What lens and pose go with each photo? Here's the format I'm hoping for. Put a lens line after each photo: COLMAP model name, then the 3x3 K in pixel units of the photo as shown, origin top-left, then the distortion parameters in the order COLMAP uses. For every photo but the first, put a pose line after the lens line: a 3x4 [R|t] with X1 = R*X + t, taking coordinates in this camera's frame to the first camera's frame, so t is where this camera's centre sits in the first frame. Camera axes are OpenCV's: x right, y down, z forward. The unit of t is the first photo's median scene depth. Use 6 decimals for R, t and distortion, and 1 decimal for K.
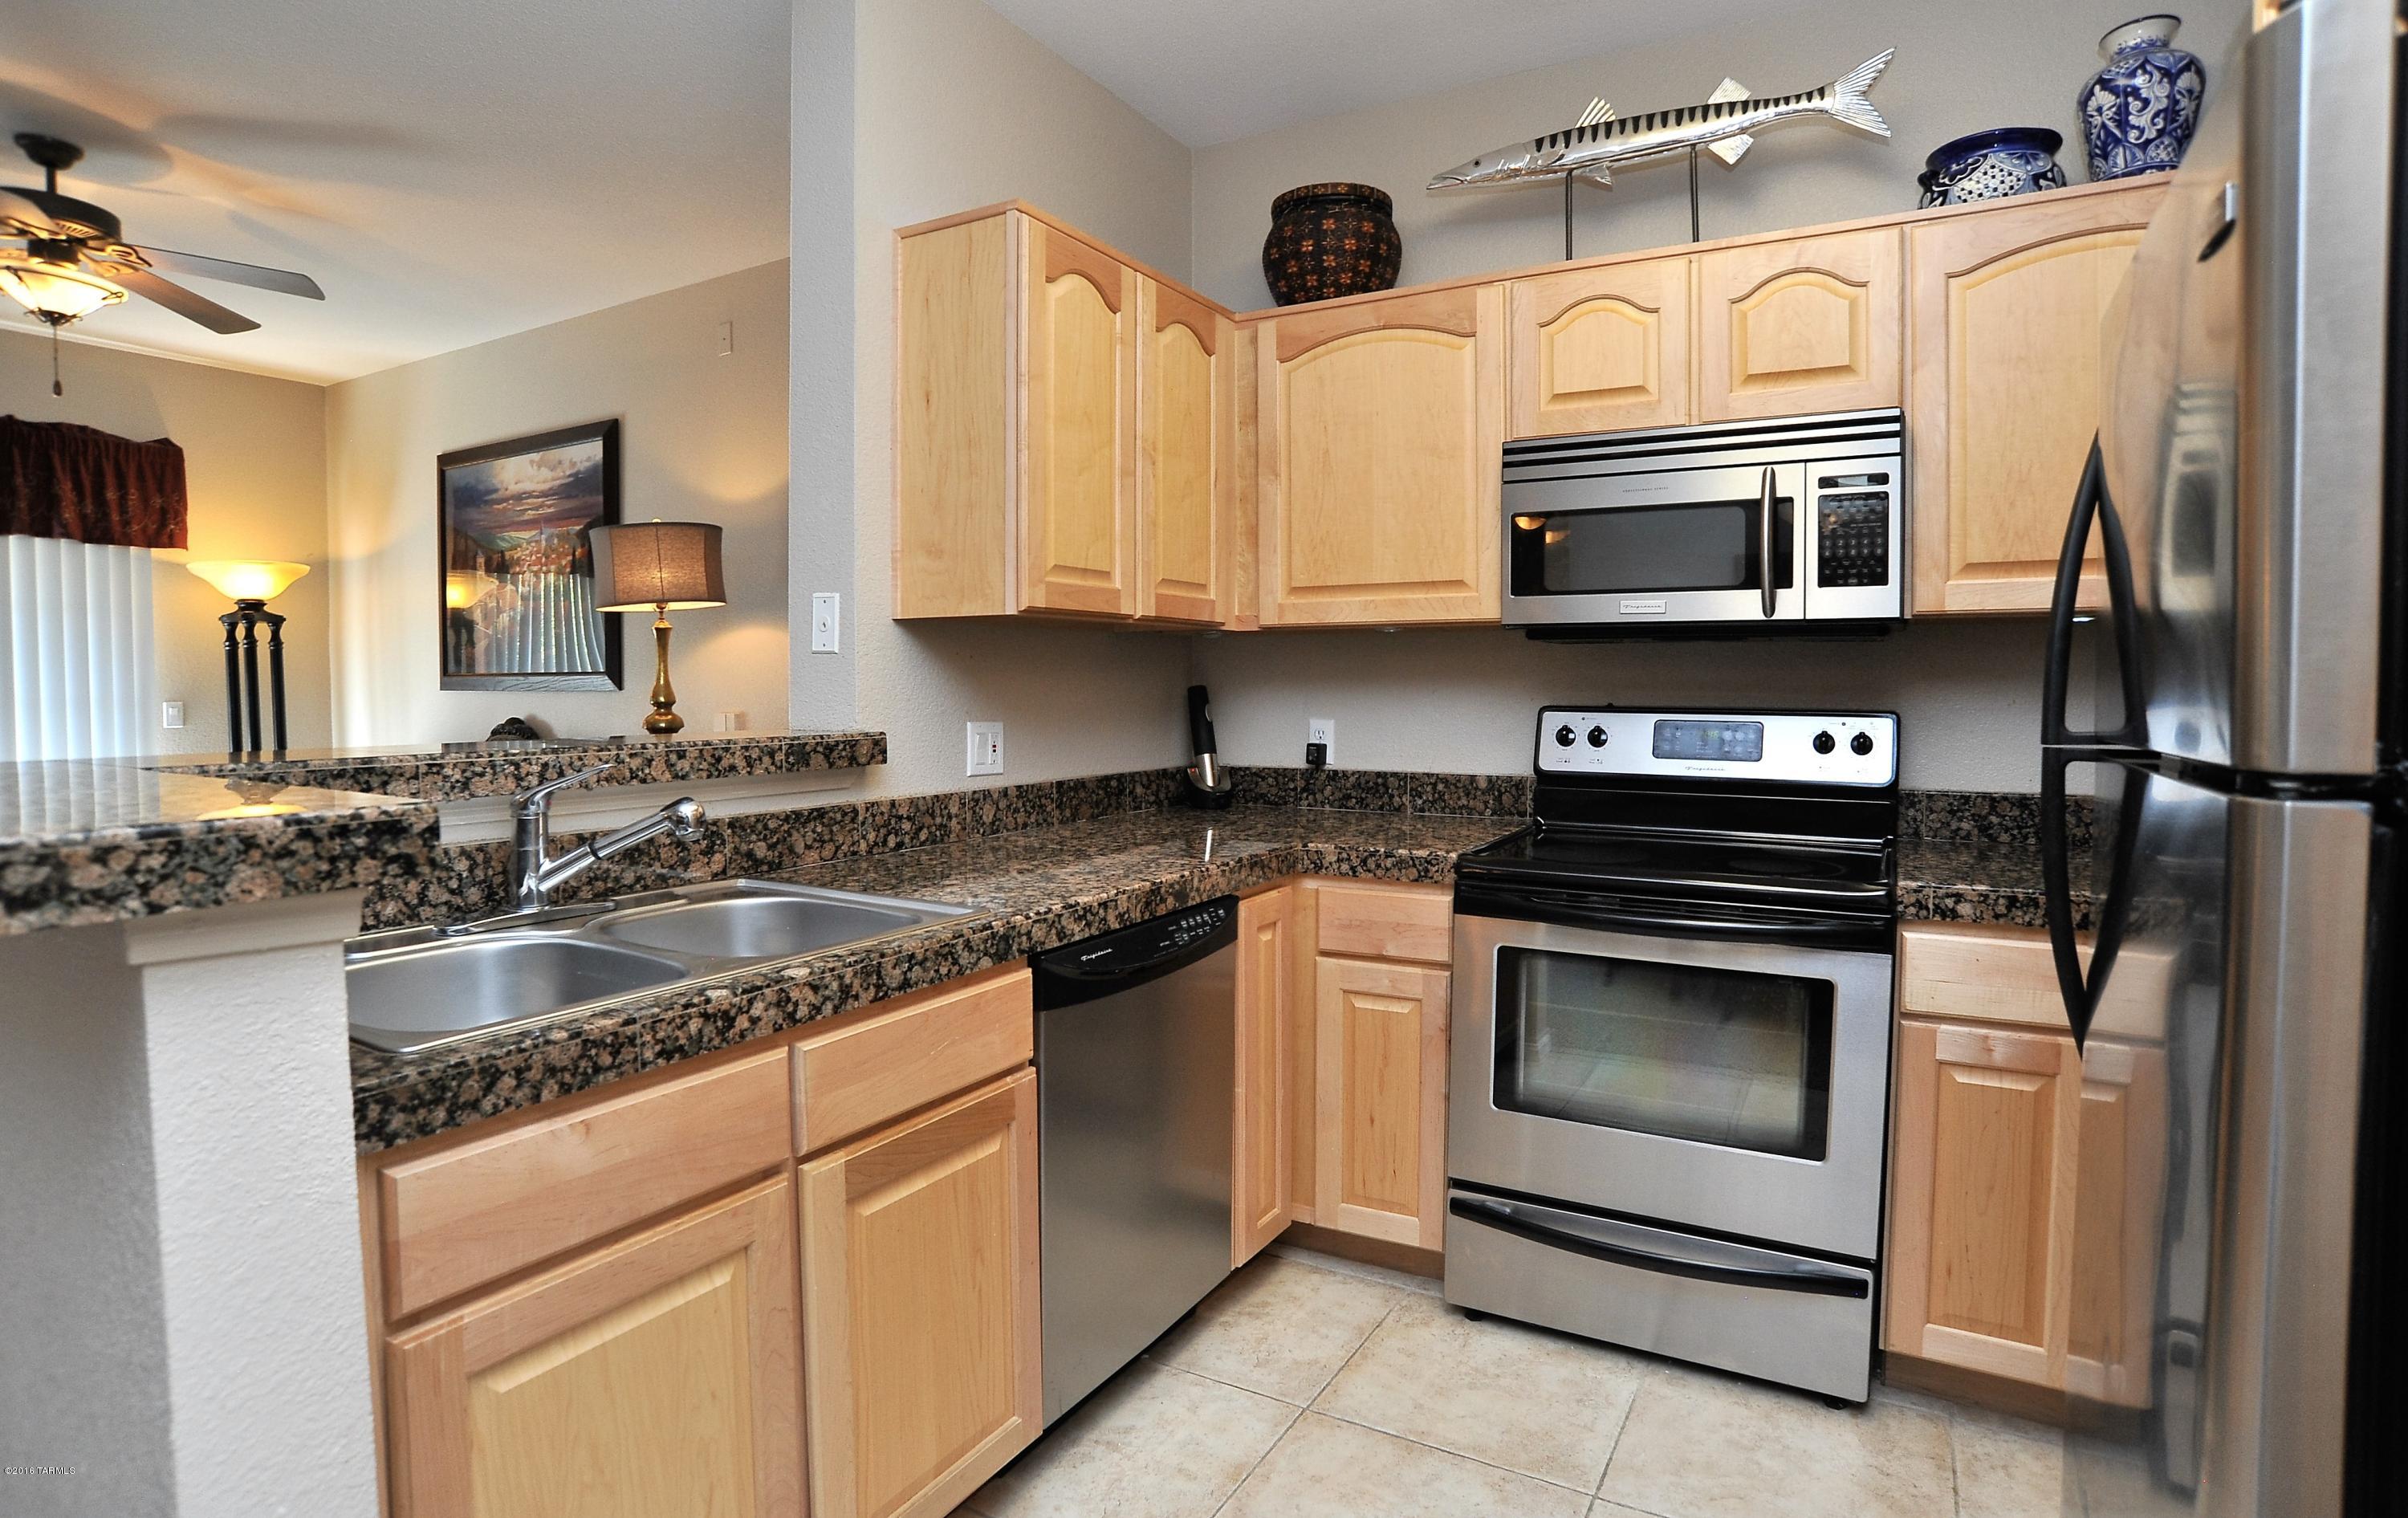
lens RADIAL K [[1255.3, 0, 1200.8], [0, 1255.3, 724.8], [0, 0, 1]] dist [-0.091415, 0.049142]
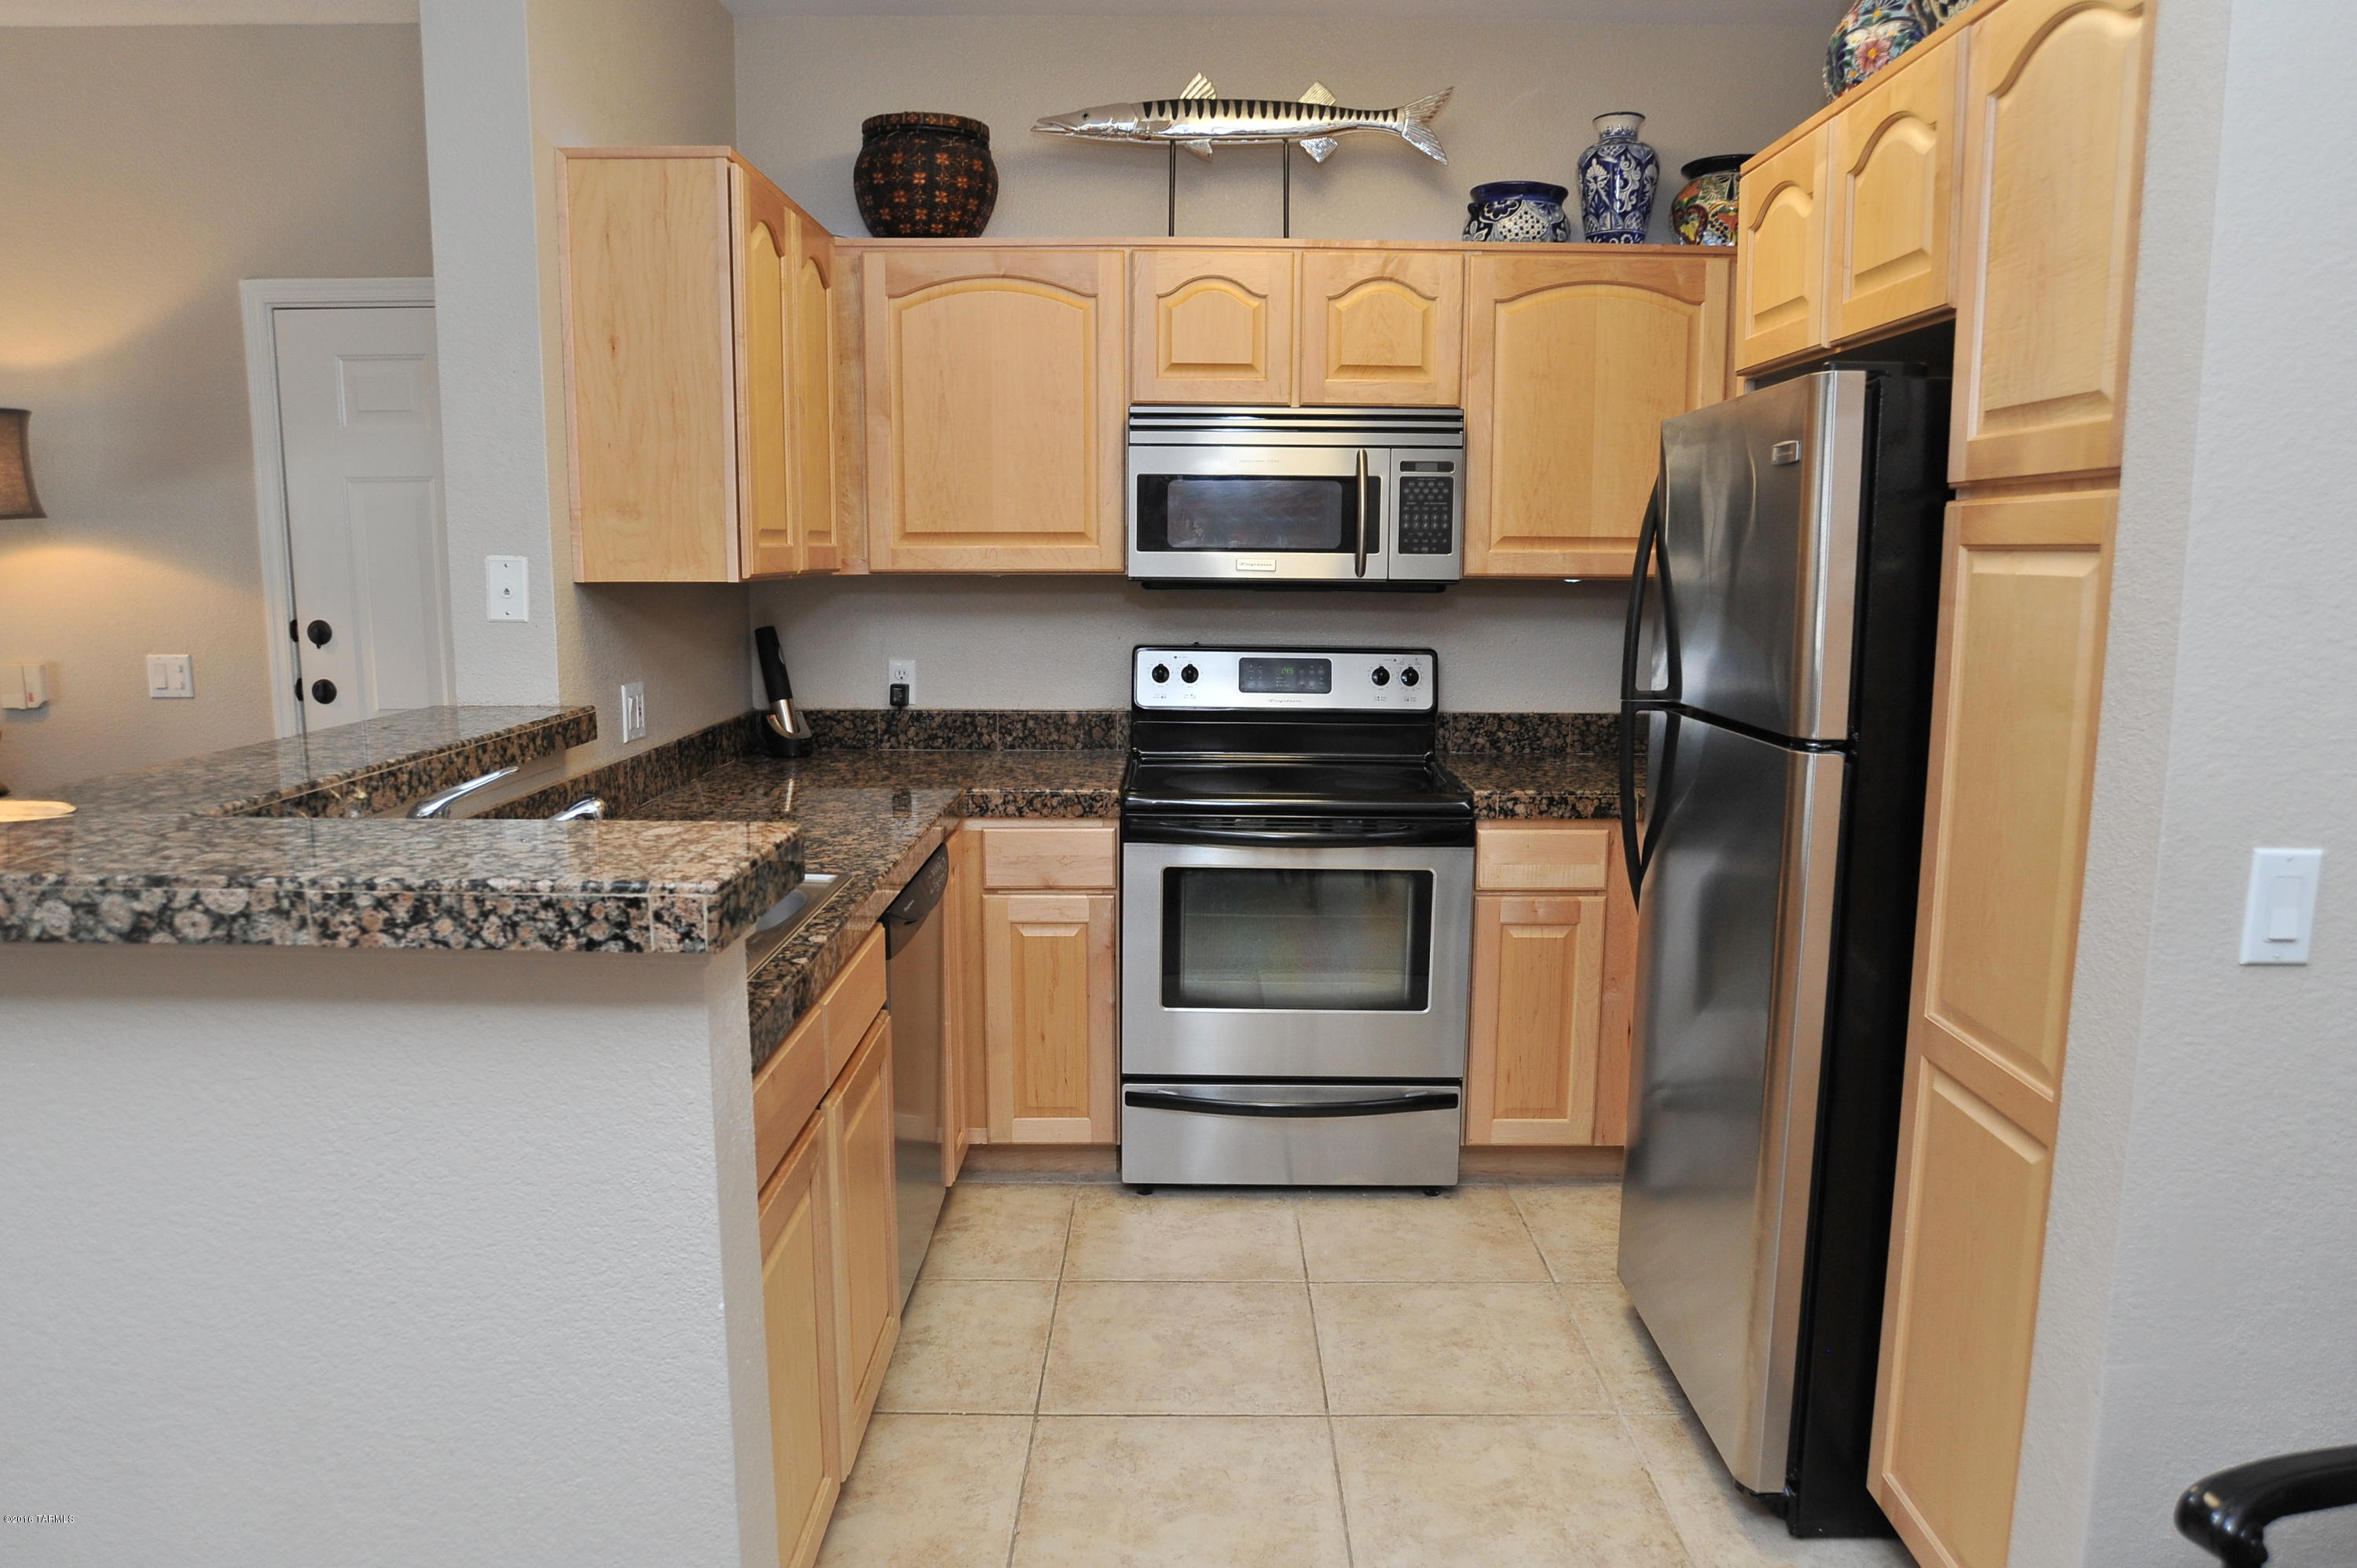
lens RADIAL K [[1621.8, 0, 1178.5], [0, 1621.8, 784.0], [0, 0, 1]] dist [-0.041641, 0.000898]
pose [[0.869381, -0.068673, 0.489348, -0.451471], [0.012184, 0.992974, 0.117704, -0.071181], [-0.493993, -0.096367, 0.864109, -0.276448]]
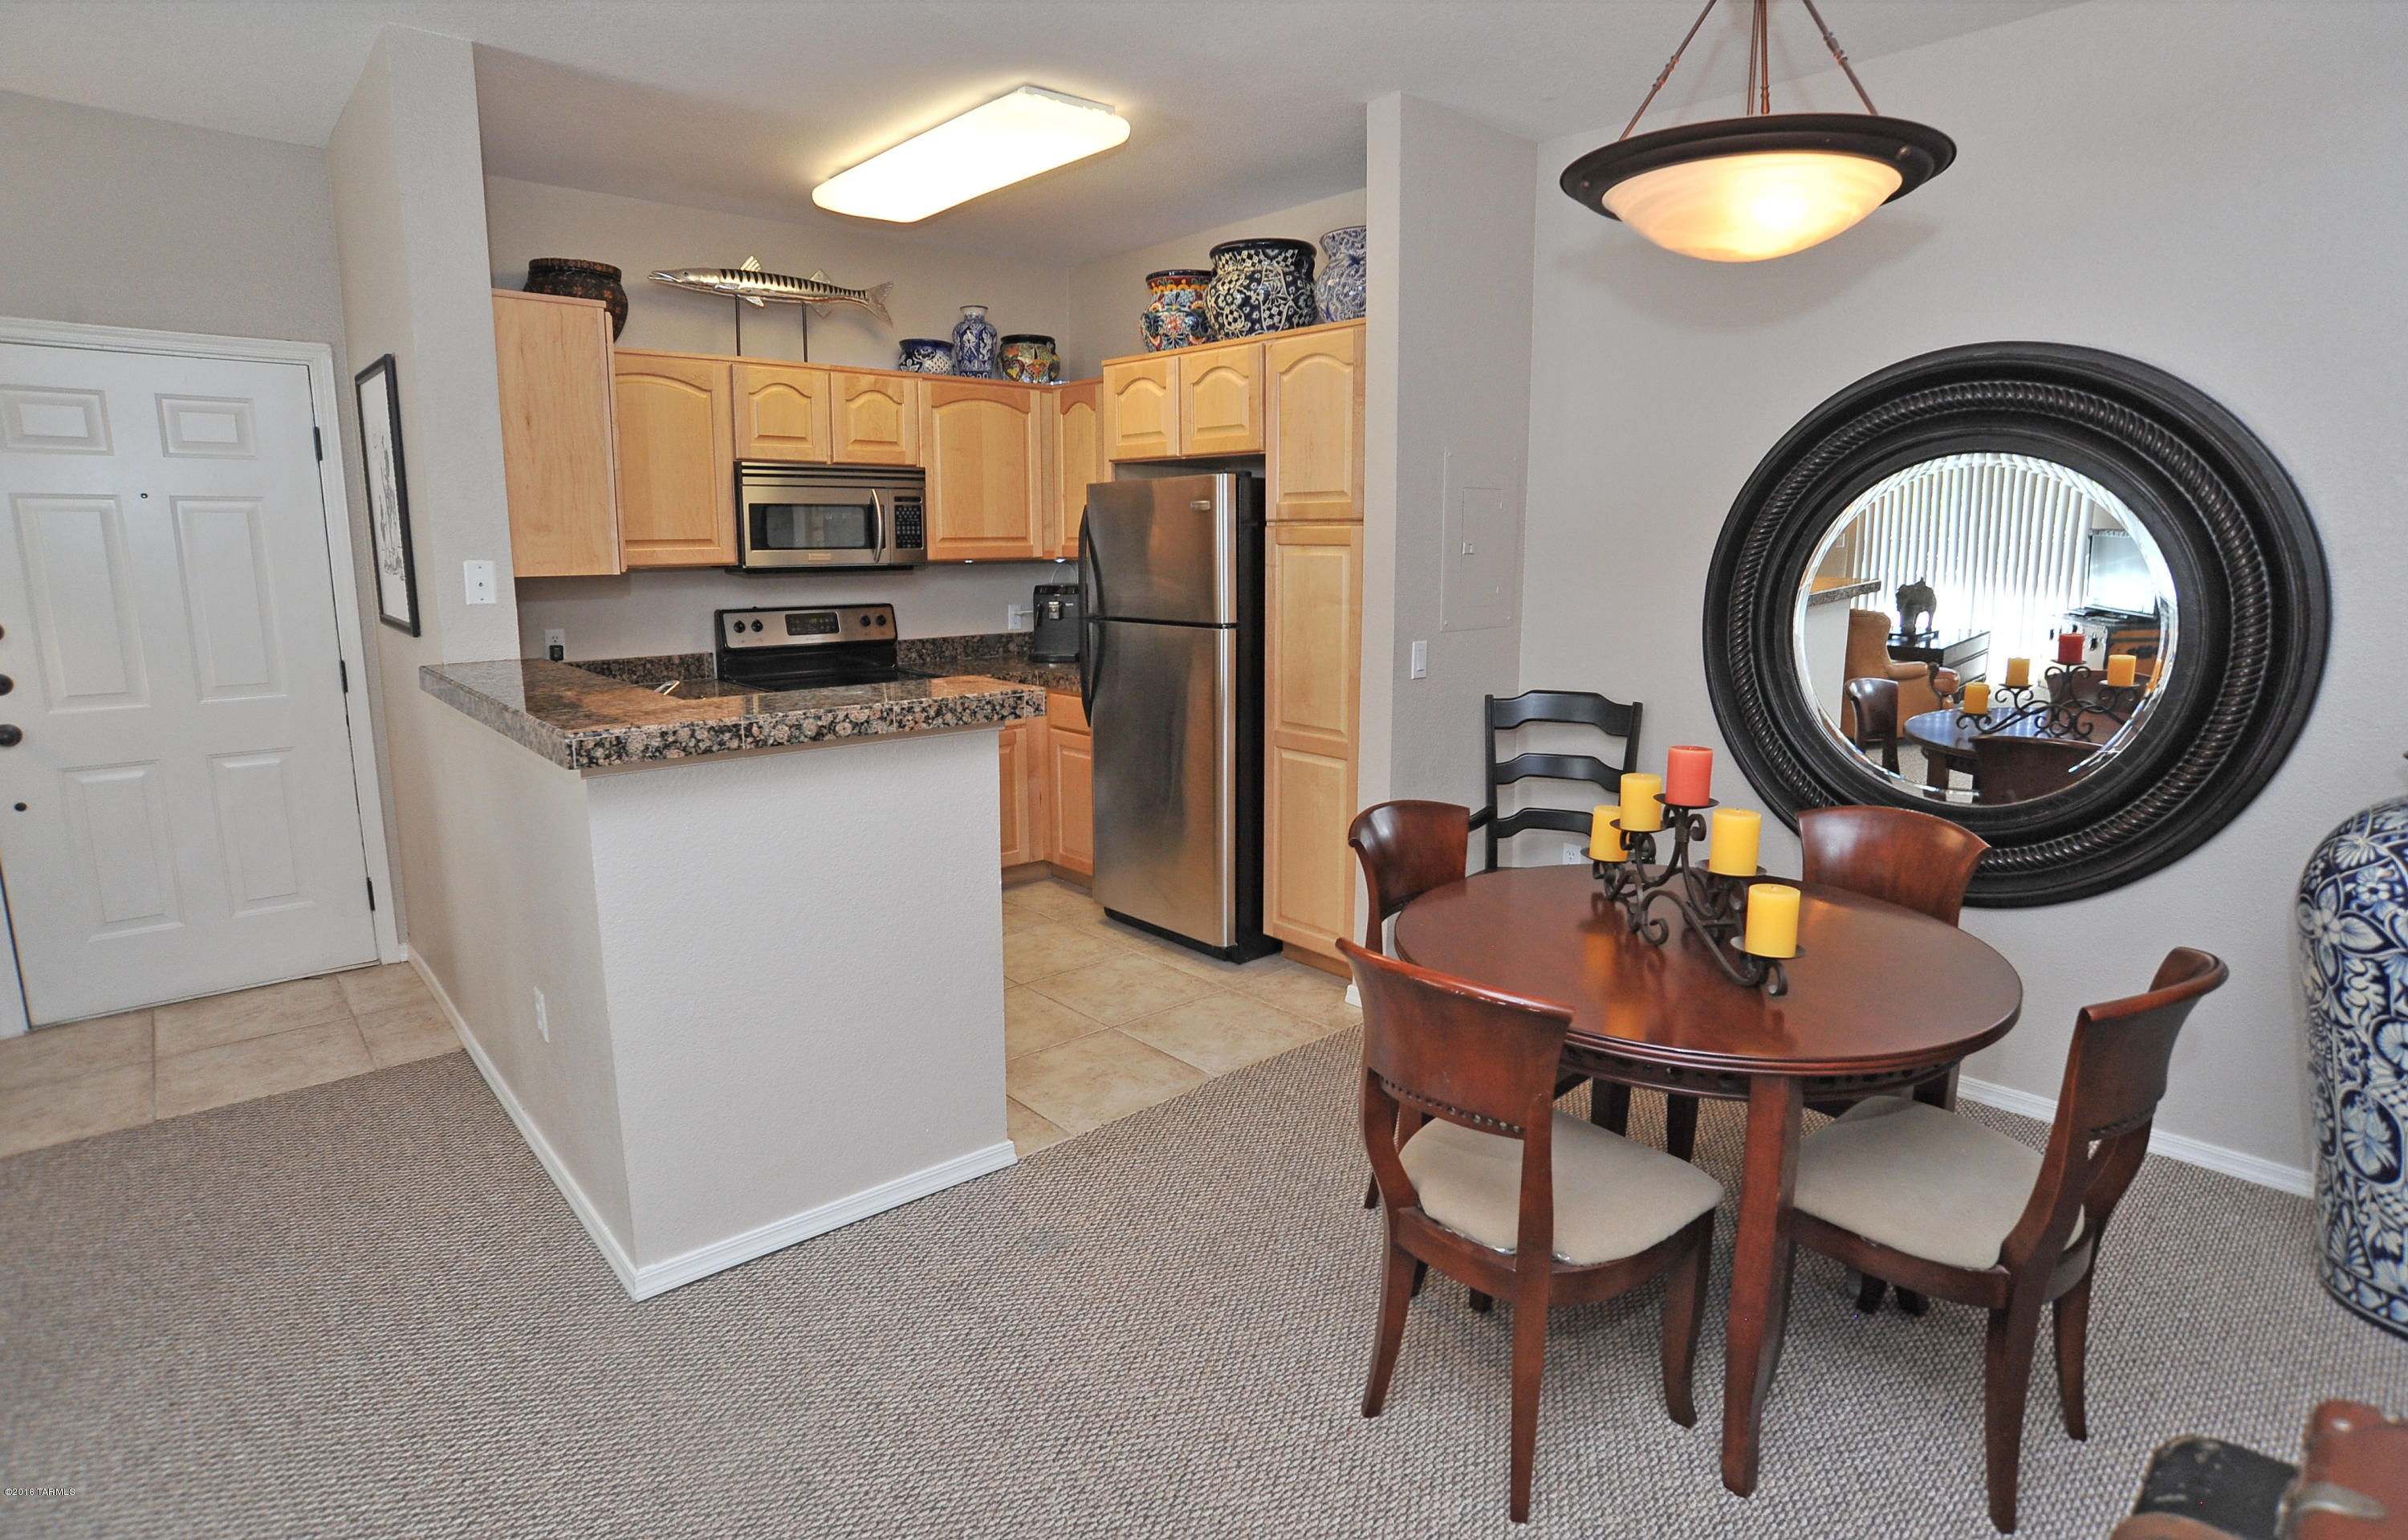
lens RADIAL K [[1282.8, 0, 1204.0], [0, 1282.8, 770.0], [0, 0, 1]] dist [-0.000768, 0.000274]
pose [[0.316748, -0.175692, 0.932096, -1.384431], [0.034594, 0.984181, 0.173754, -0.095547], [-0.947879, -0.022791, 0.317815, -0.214552]]
